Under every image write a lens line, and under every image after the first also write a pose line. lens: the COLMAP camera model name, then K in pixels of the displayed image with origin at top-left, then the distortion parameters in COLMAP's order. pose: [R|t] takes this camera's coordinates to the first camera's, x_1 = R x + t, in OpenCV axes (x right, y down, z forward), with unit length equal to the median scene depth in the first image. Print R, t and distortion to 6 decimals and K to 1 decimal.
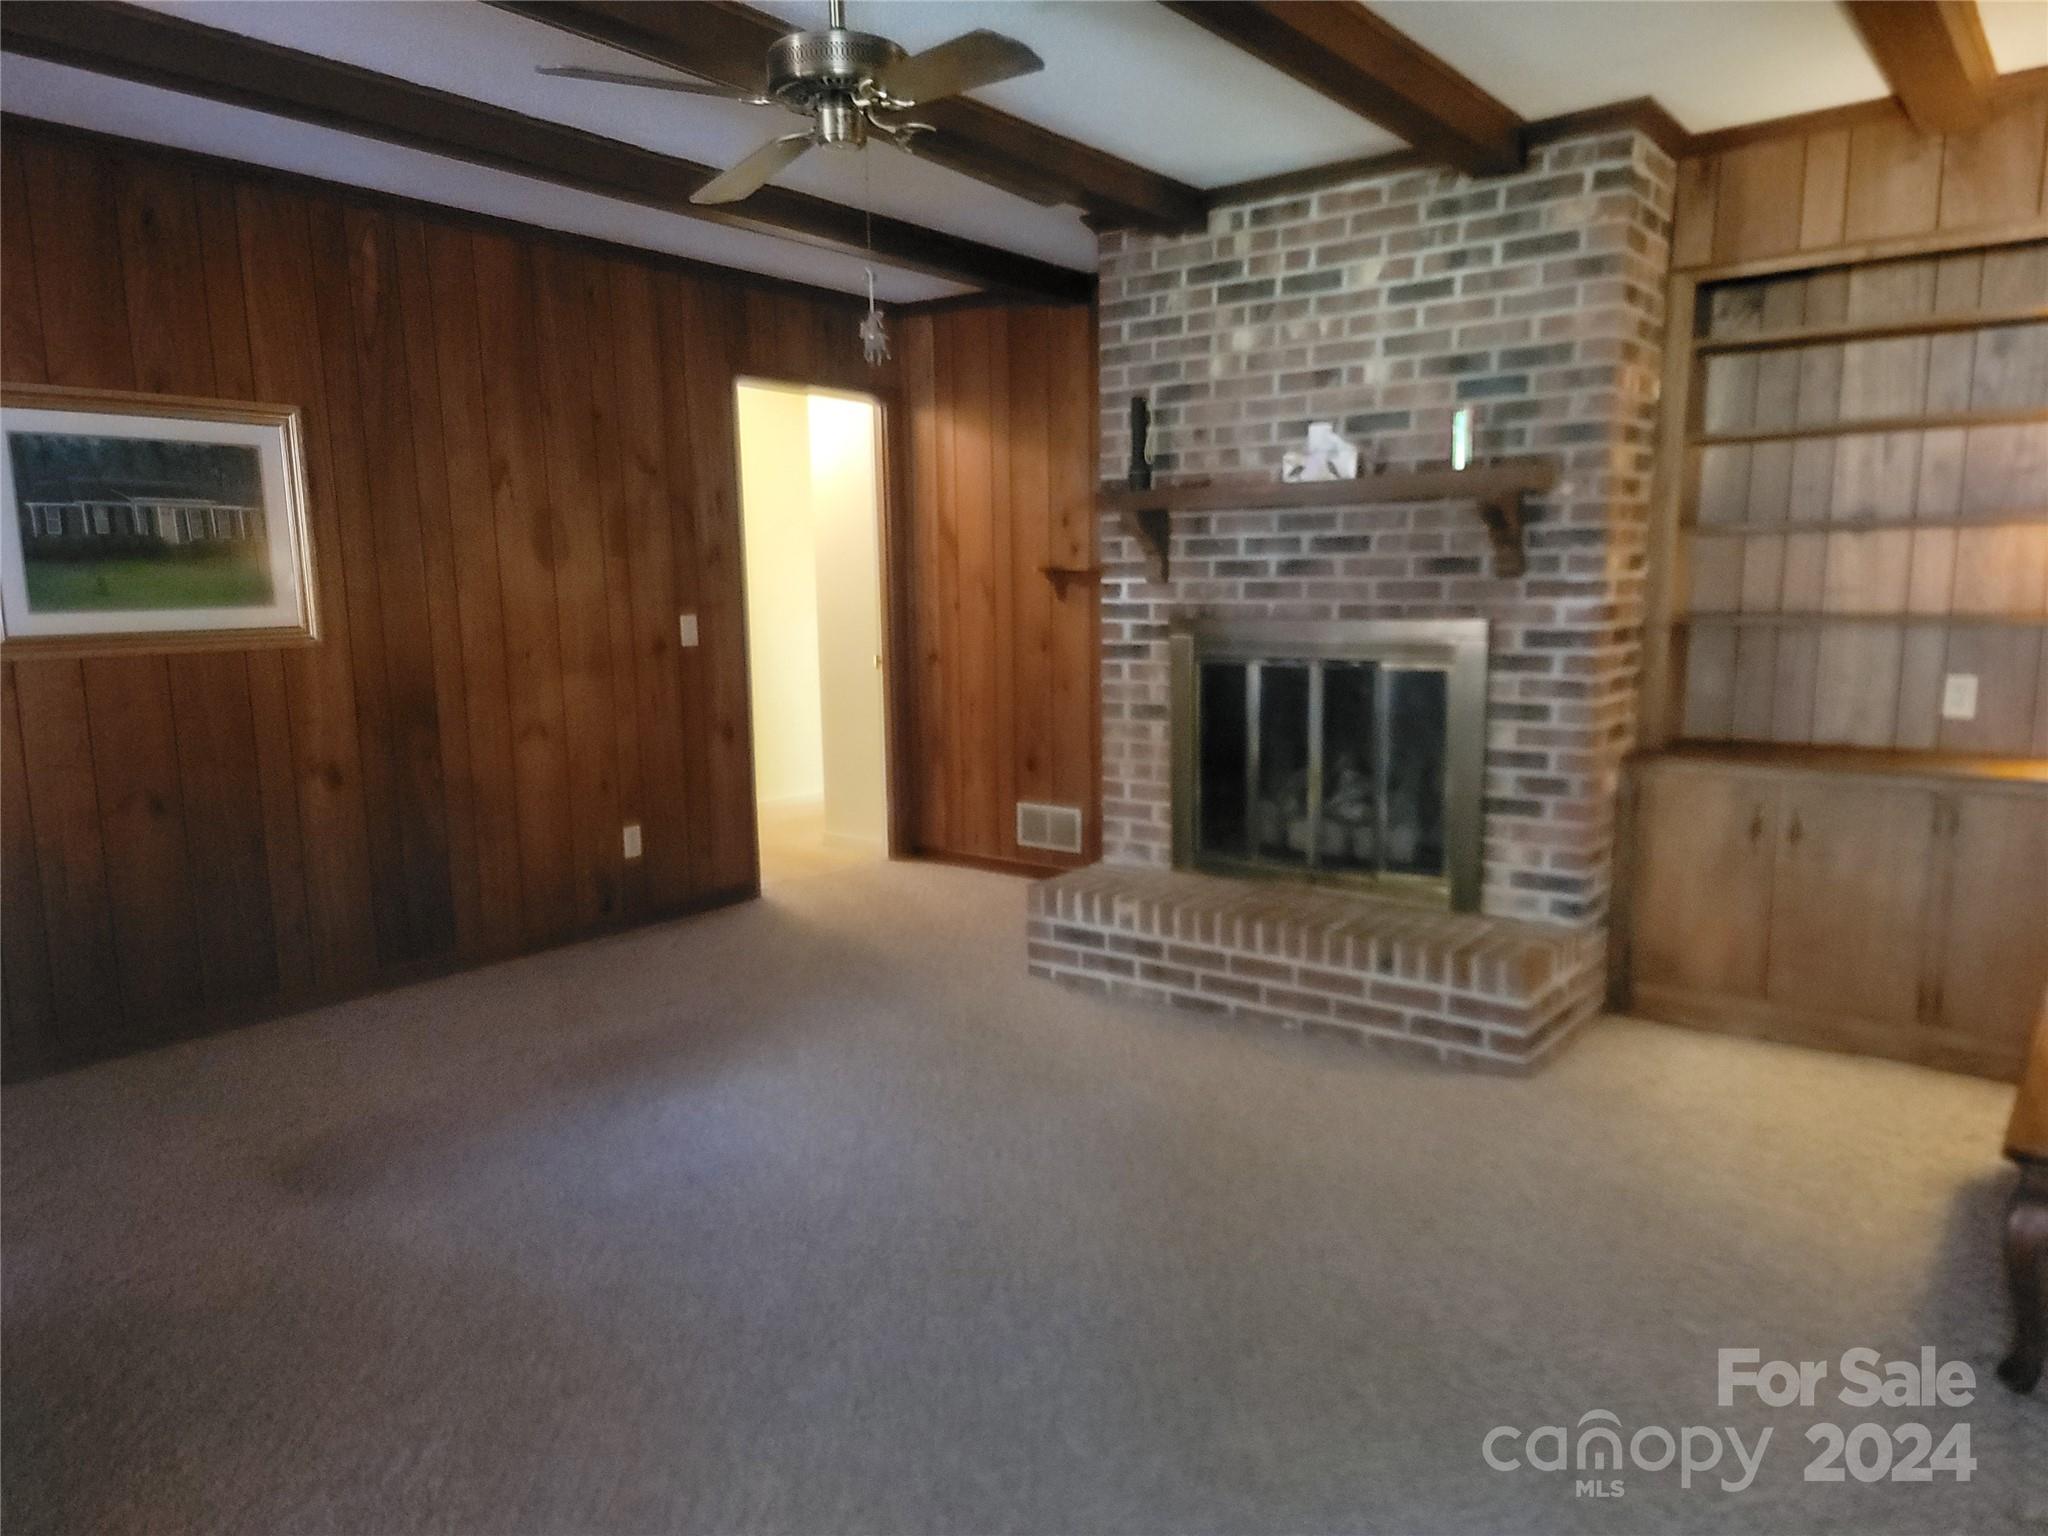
lens RADIAL K [[1400.8, 0, 1023.1], [0, 1400.8, 796.2], [0, 0, 1]] dist [0.105405, -0.068671]
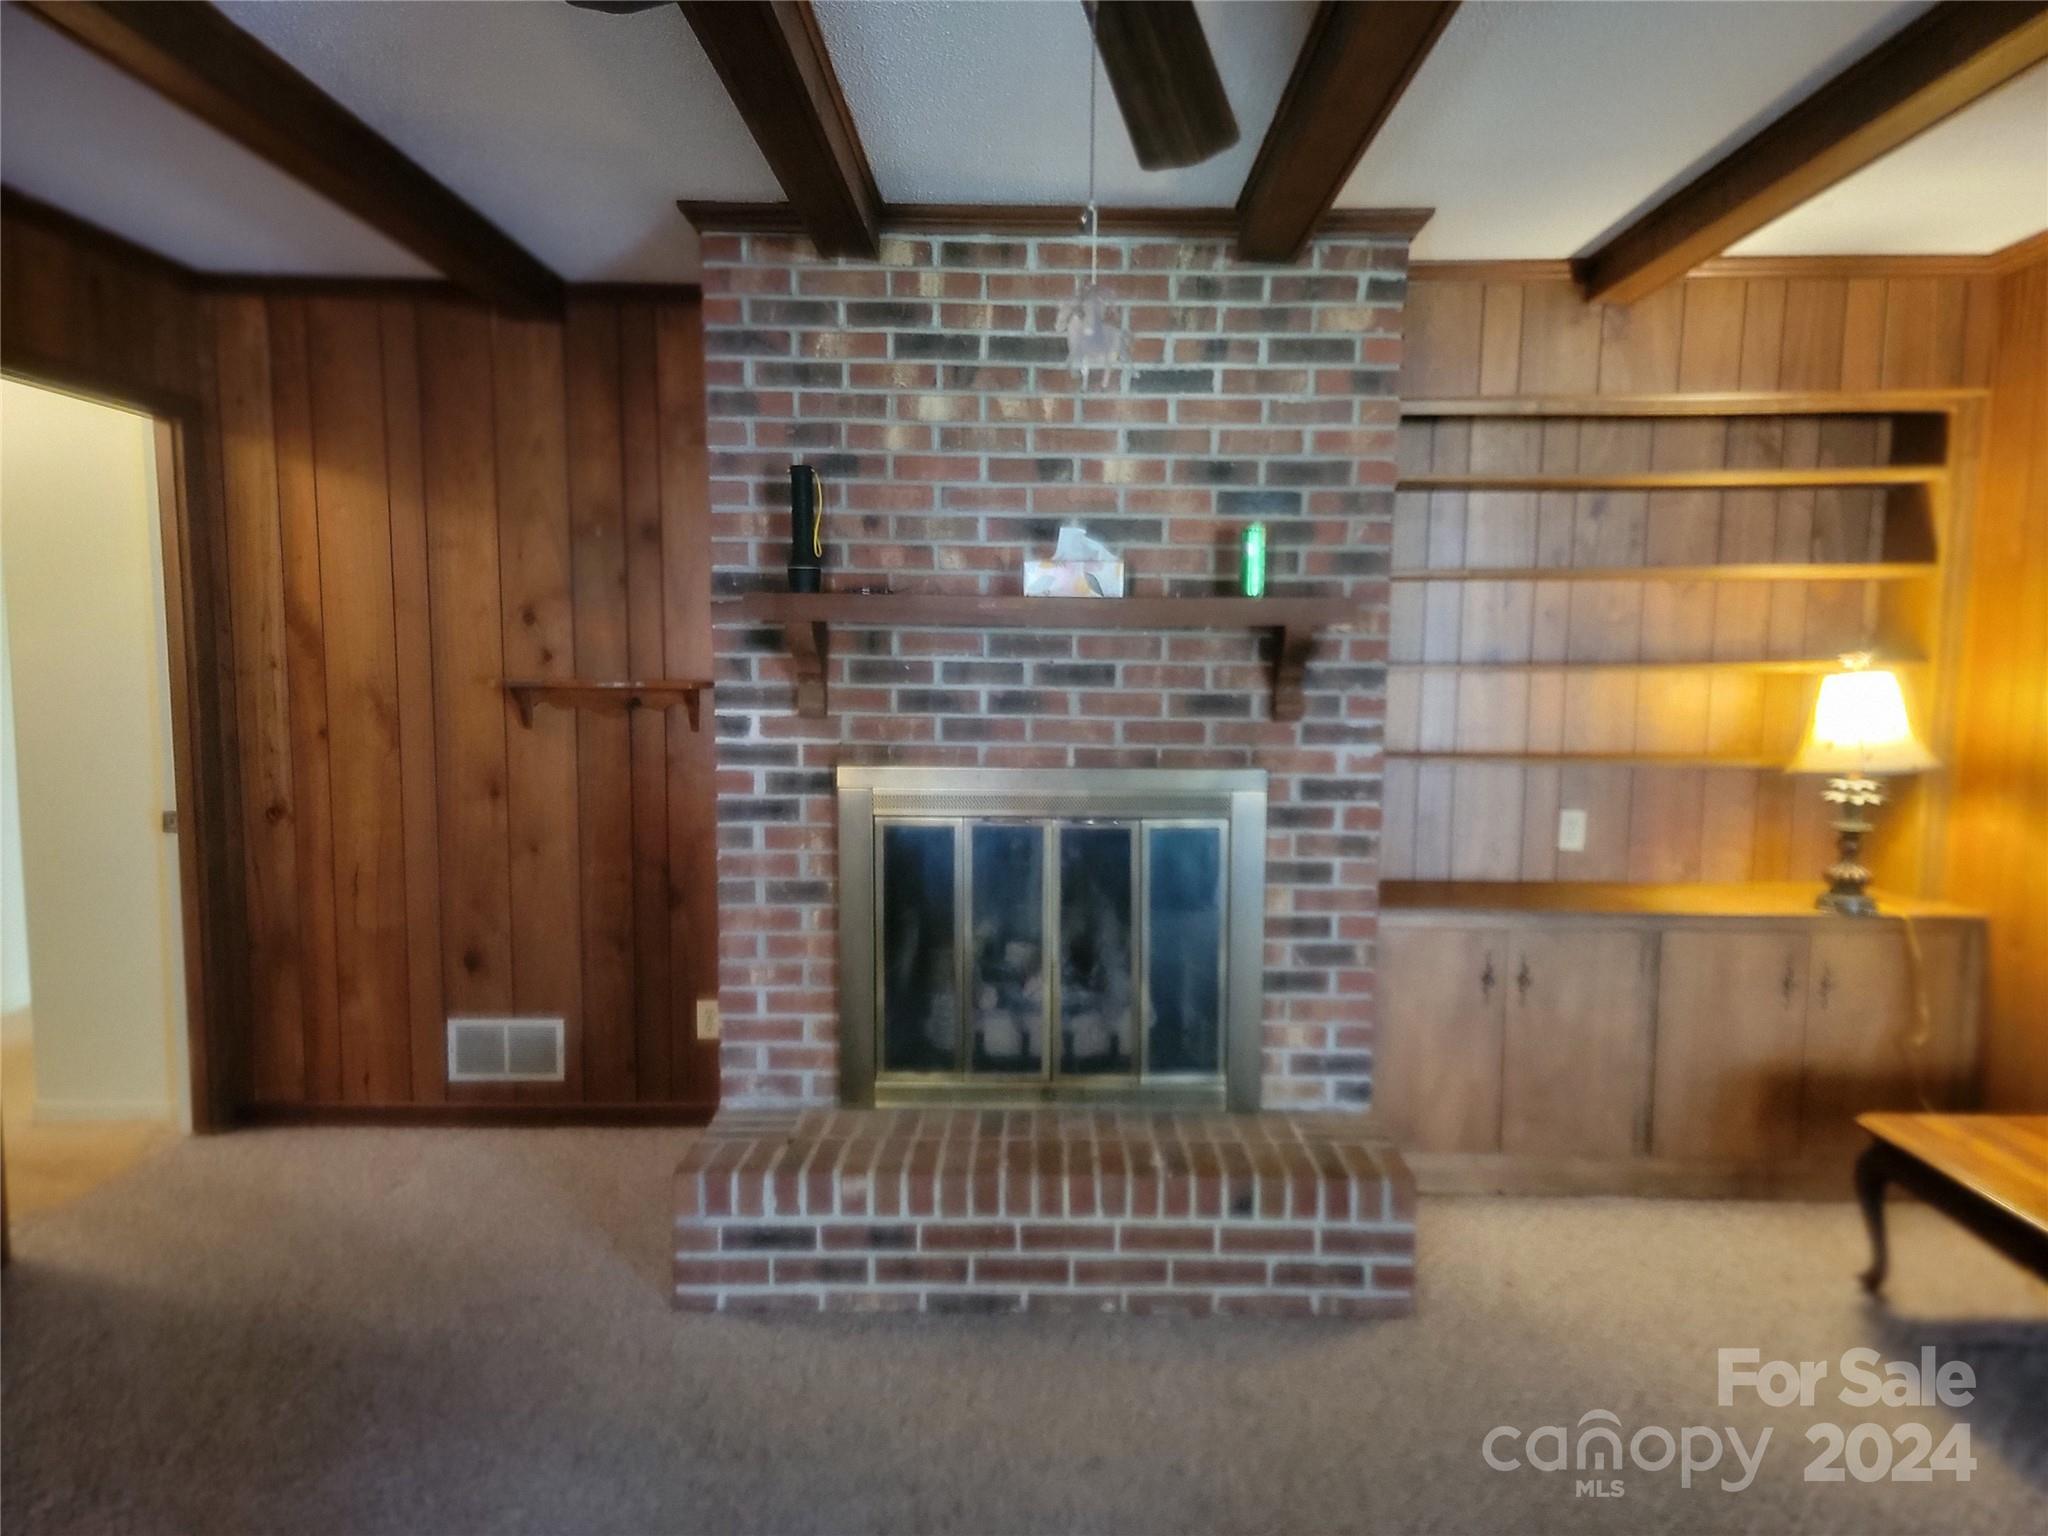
lens RADIAL K [[1400.8, 0, 1023.1], [0, 1400.8, 796.2], [0, 0, 1]] dist [0.105405, -0.068671]
pose [[0.788230, -0.044396, 0.613778, -0.299347], [0.078017, 0.996556, -0.028108, -0.091583], [-0.610416, 0.070041, 0.788978, 0.402358]]
